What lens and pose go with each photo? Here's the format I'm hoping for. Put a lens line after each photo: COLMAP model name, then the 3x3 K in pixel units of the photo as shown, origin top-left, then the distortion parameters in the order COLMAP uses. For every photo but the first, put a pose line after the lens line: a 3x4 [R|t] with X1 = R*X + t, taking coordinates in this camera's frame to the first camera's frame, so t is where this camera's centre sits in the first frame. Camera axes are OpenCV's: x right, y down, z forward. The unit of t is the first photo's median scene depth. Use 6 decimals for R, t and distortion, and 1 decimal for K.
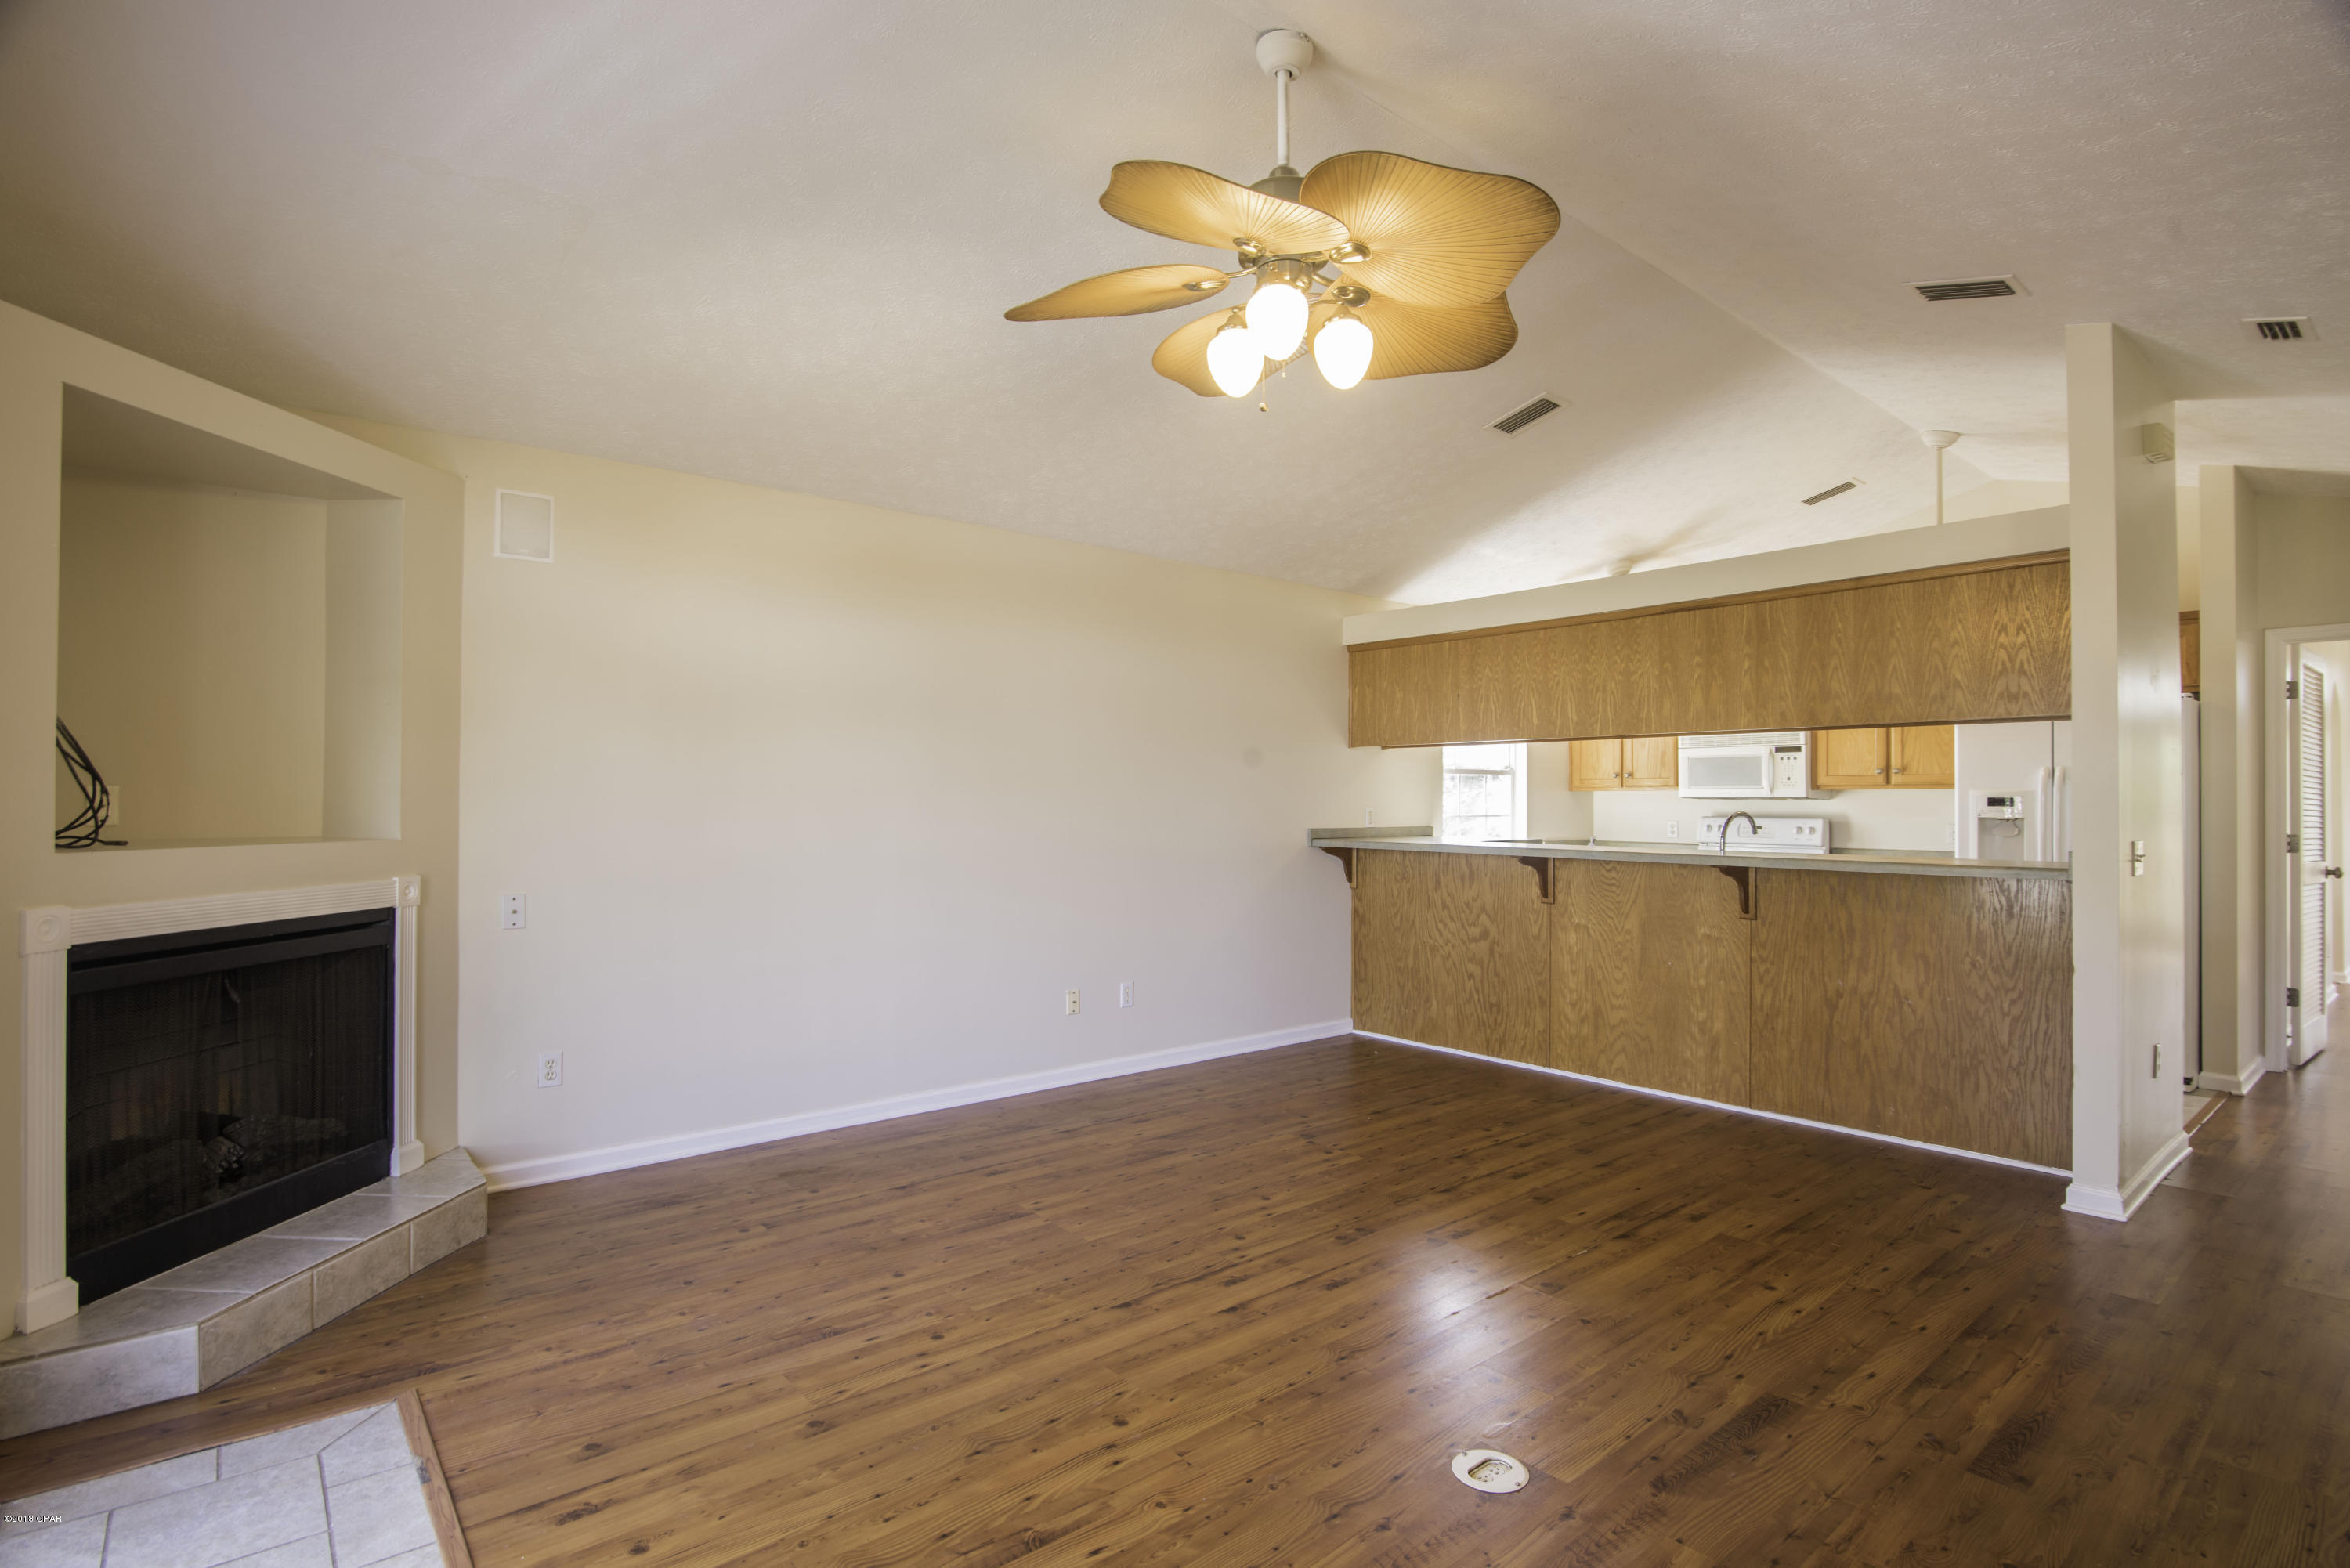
lens RADIAL K [[1122.6, 0, 1184.6], [0, 1122.6, 784.8], [0, 0, 1]] dist [-0.000357, 0.003188]
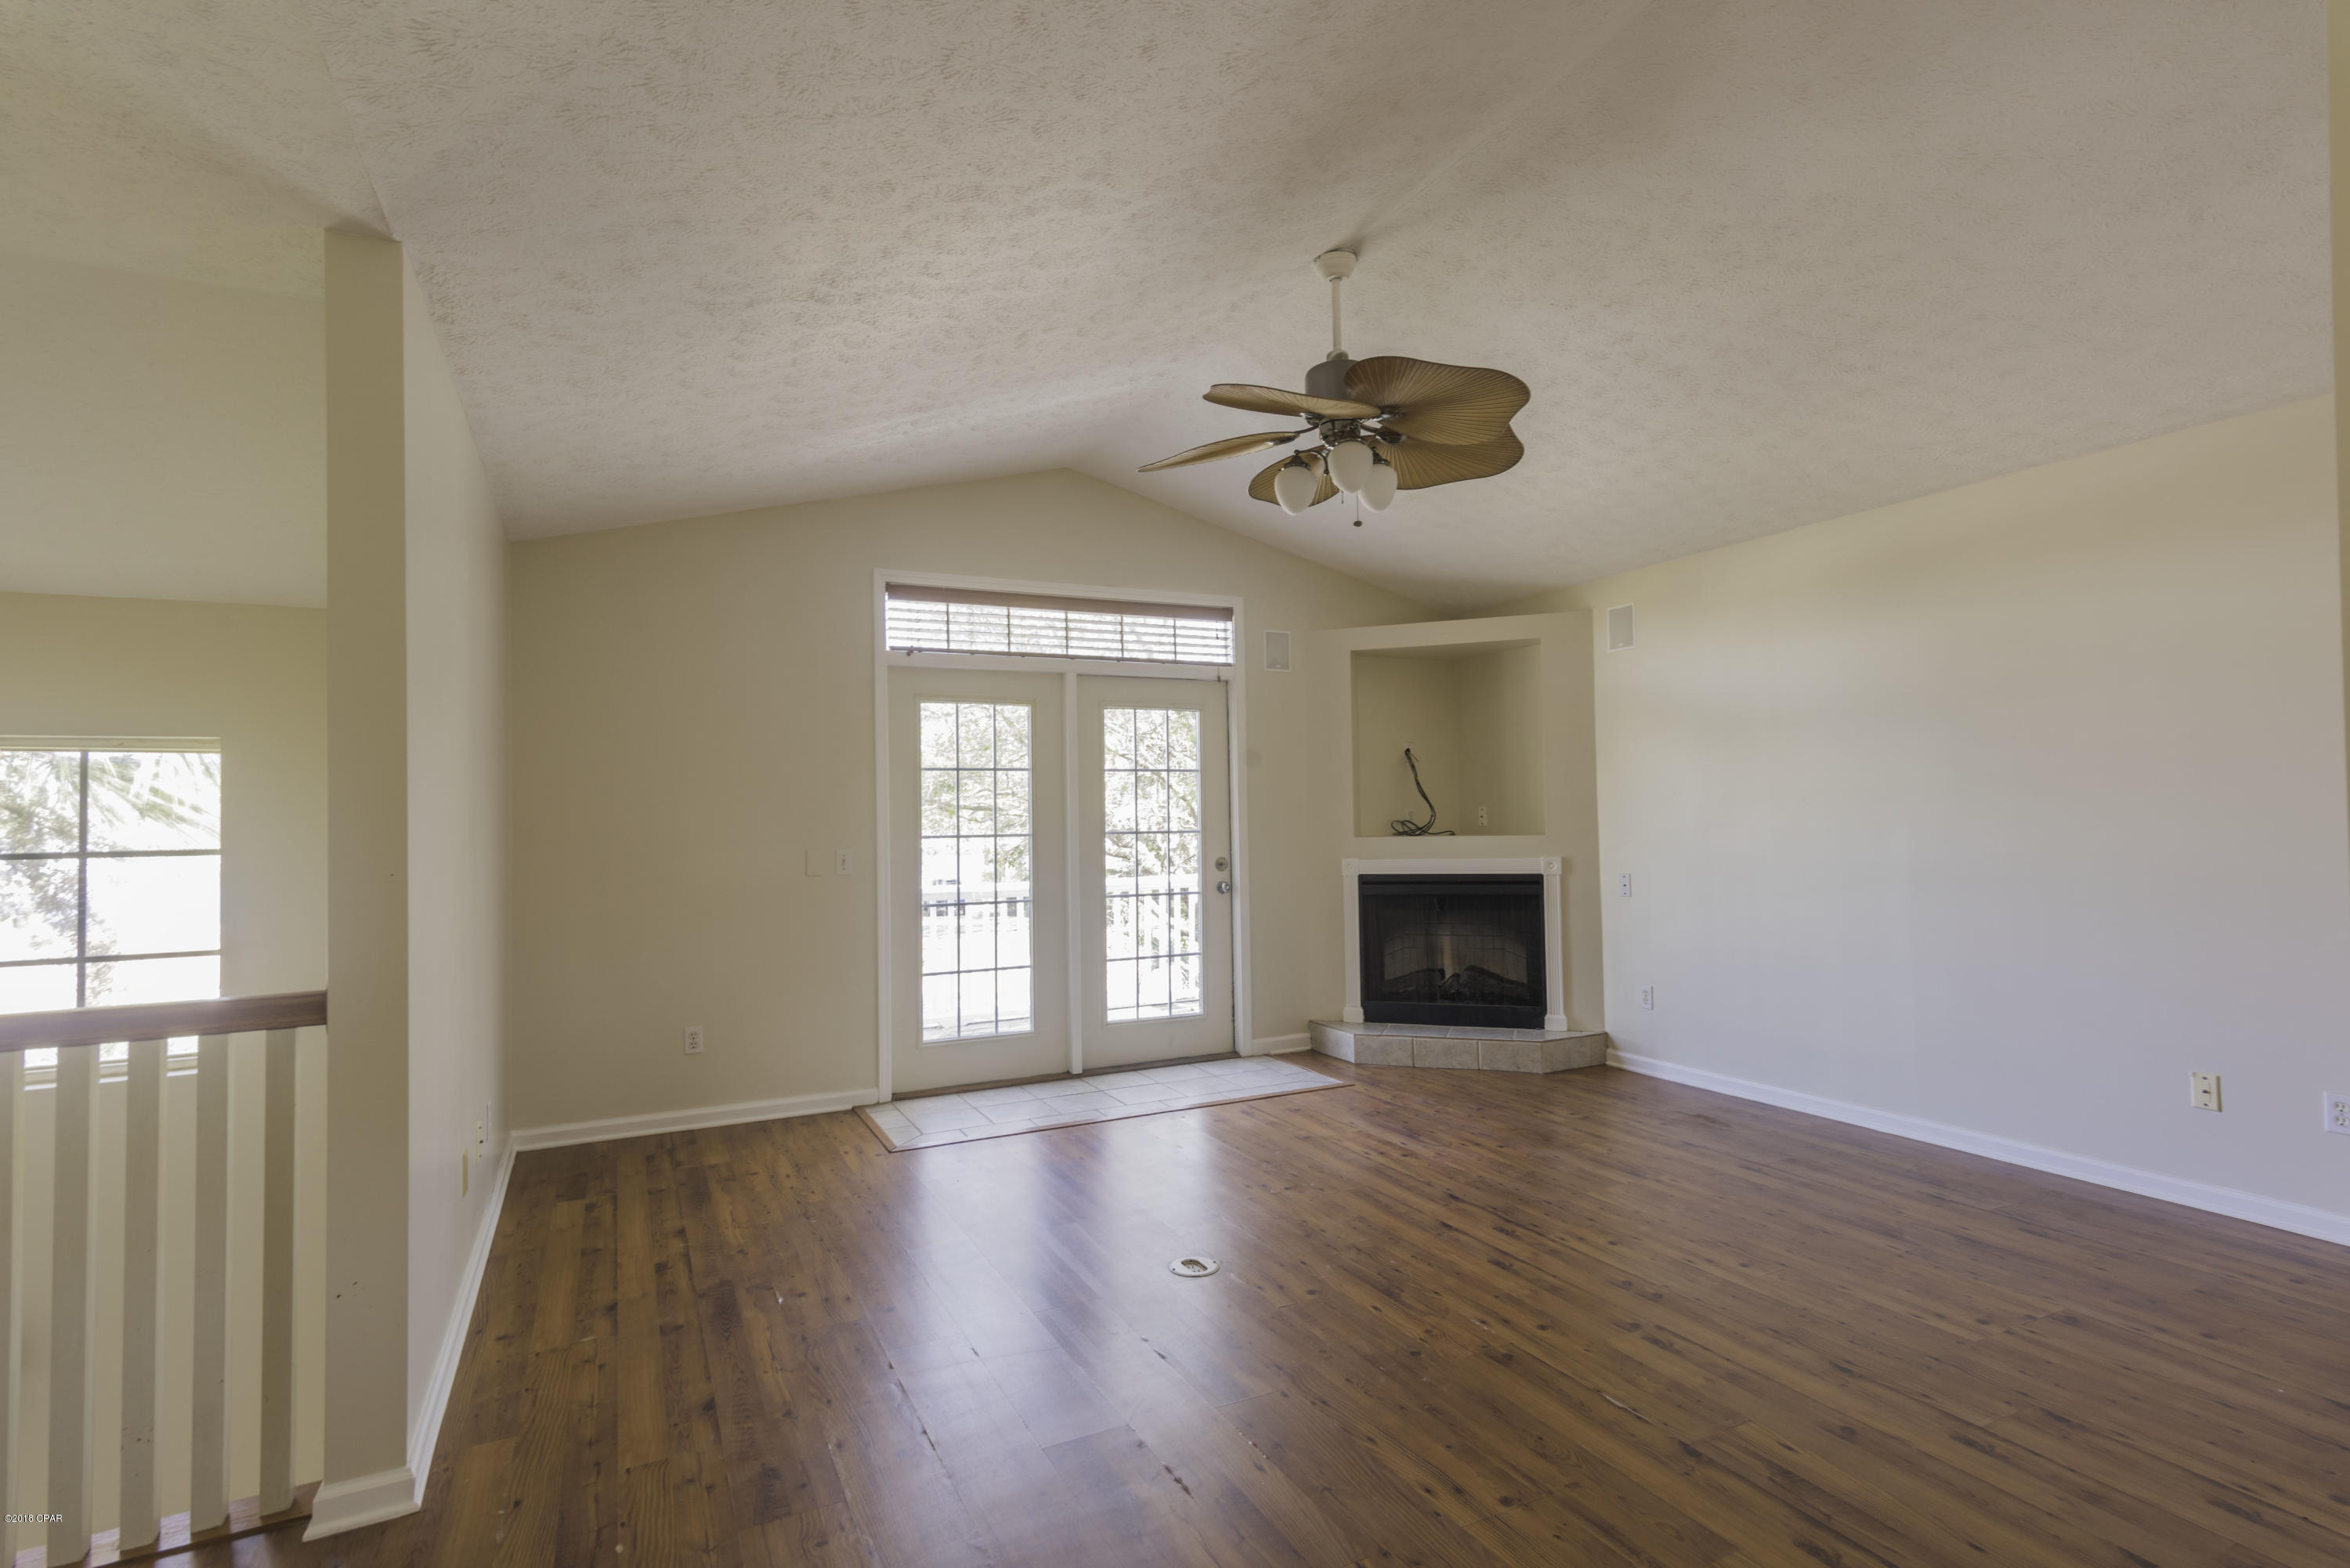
lens RADIAL K [[1122.6, 0, 1169.8], [0, 1122.6, 798.5], [0, 0, 1]] dist [-0.000357, 0.003188]
pose [[-0.251001, -0.023356, -0.967705, 1.118077], [0.033937, 0.998882, -0.032911, 0.030039], [0.967392, -0.041102, -0.249928, 0.886302]]
